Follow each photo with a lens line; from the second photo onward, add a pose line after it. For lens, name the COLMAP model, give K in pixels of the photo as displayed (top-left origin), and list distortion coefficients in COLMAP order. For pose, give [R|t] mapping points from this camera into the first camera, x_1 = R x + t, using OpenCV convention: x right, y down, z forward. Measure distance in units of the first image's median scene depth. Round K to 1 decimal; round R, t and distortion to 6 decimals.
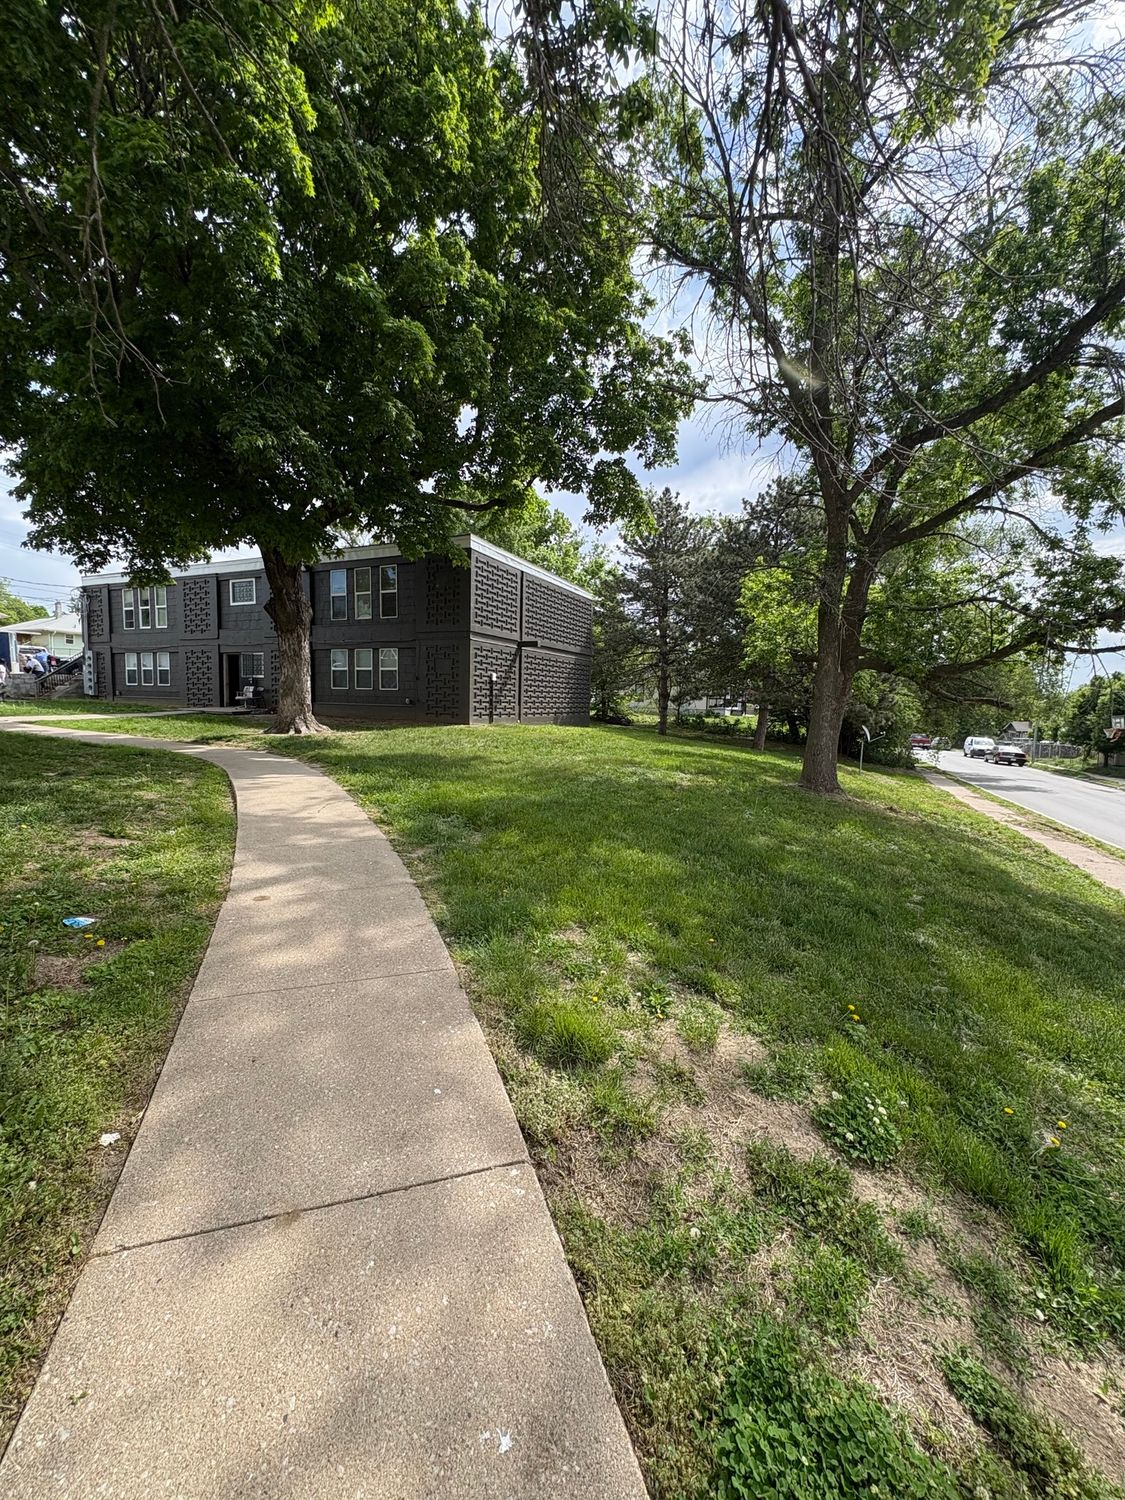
lens RADIAL K [[599.0, 0, 563.4], [0, 599.0, 745.3], [0, 0, 1]] dist [0.000885, 0.000104]
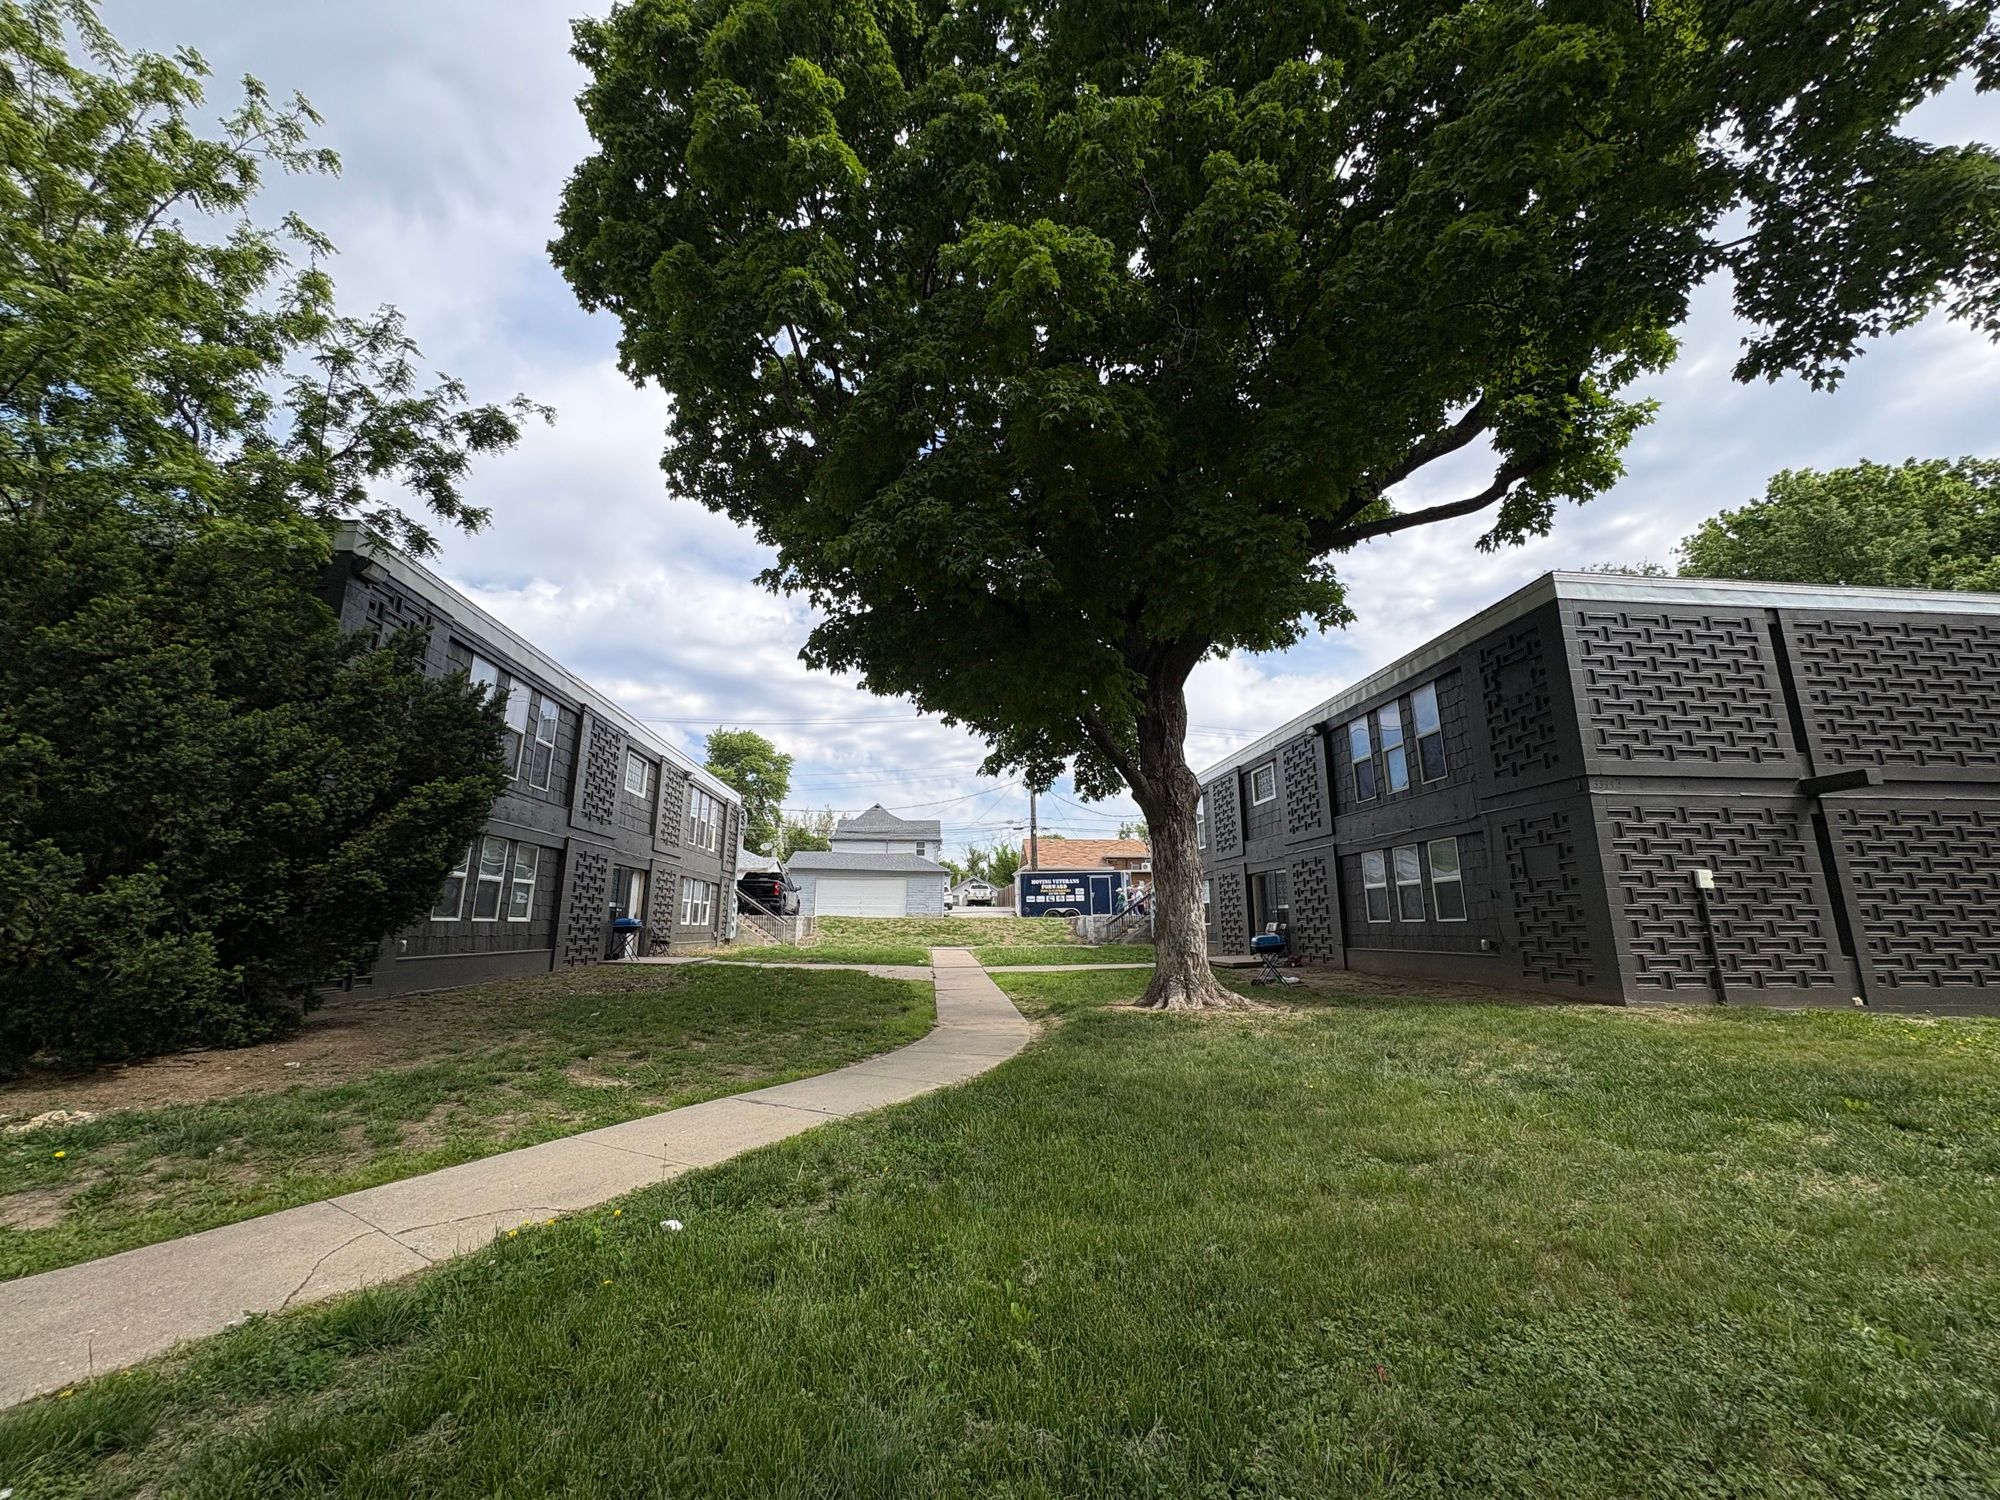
lens RADIAL K [[798.7, 0, 1002.5], [0, 798.7, 760.8], [0, 0, 1]] dist [0.000885, 0.000104]
pose [[0.479857, -0.203753, -0.853359, 0.124365], [-0.056565, 0.963451, -0.261846, -0.026339], [0.875521, 0.173919, 0.450793, 0.352515]]
